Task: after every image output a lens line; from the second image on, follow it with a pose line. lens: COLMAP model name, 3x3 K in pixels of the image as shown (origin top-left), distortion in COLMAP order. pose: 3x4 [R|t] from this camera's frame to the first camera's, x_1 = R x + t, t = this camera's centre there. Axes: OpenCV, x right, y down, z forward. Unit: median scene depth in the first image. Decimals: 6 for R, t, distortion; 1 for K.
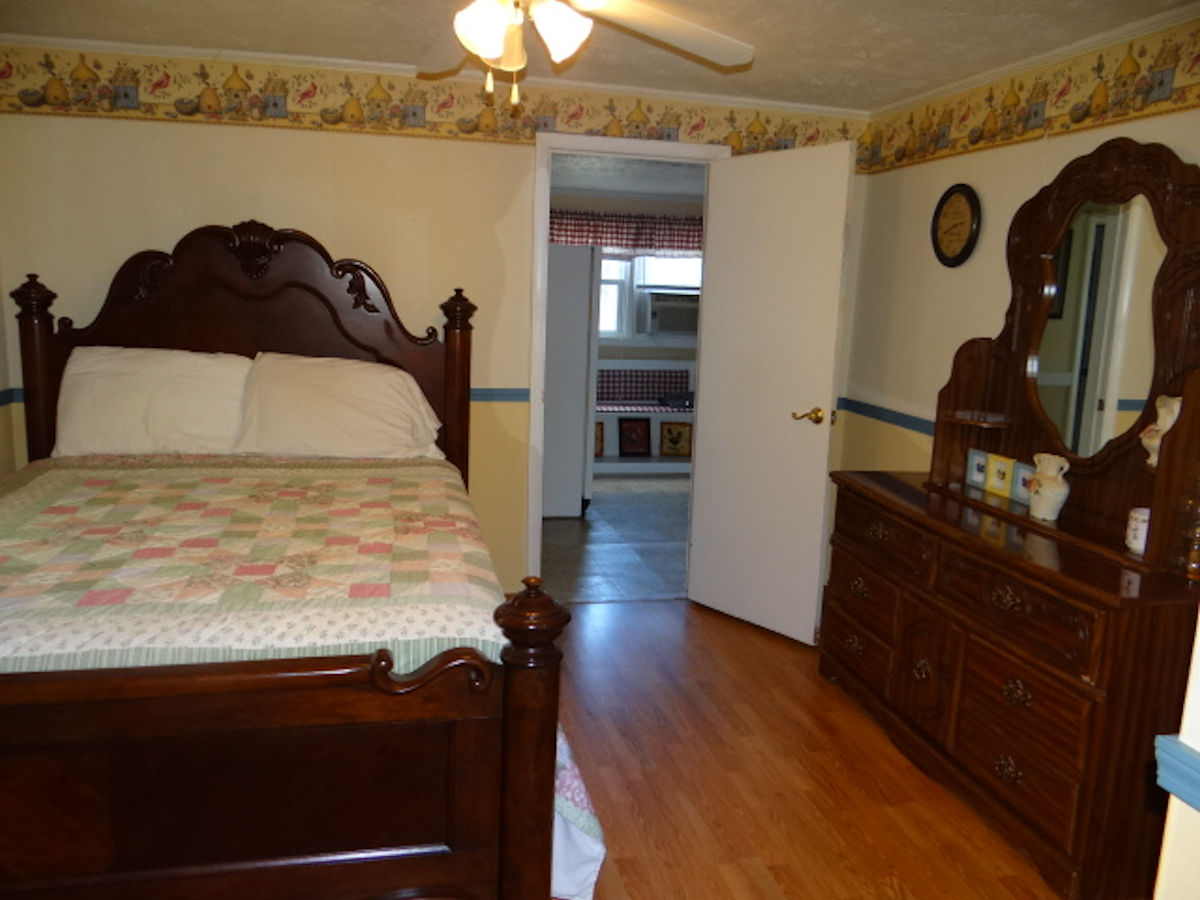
lens RADIAL K [[959.6, 0, 597.4], [0, 959.6, 460.2], [0, 0, 1]] dist [-0.004621, 0.053851]
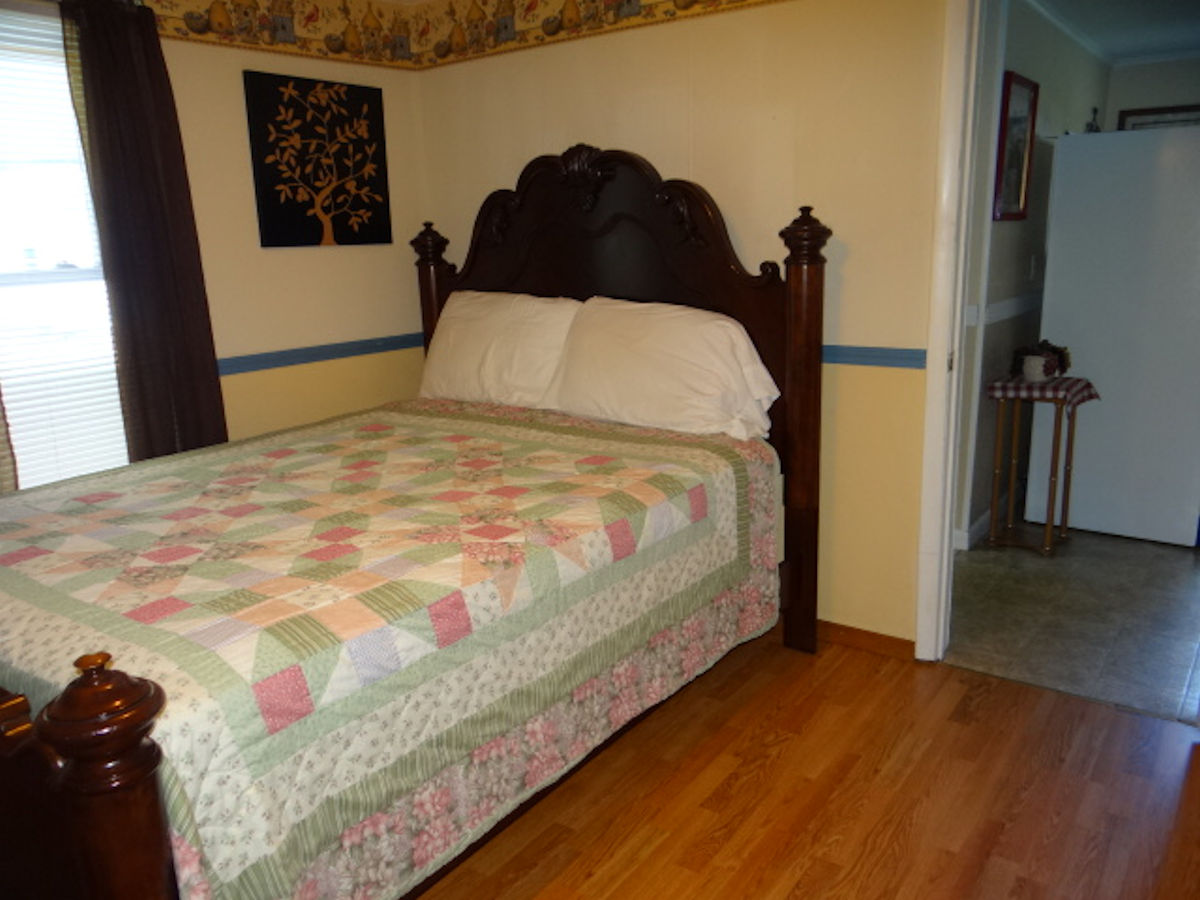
lens RADIAL K [[995.3, 0, 600.0], [0, 995.3, 450.0], [0, 0, 1]] dist [-0.000263, 0.000232]
pose [[0.655012, 0.117575, -0.746415, 0.362913], [-0.071869, 0.993036, 0.093354, -0.060260], [0.752192, -0.007504, 0.658901, 0.419368]]
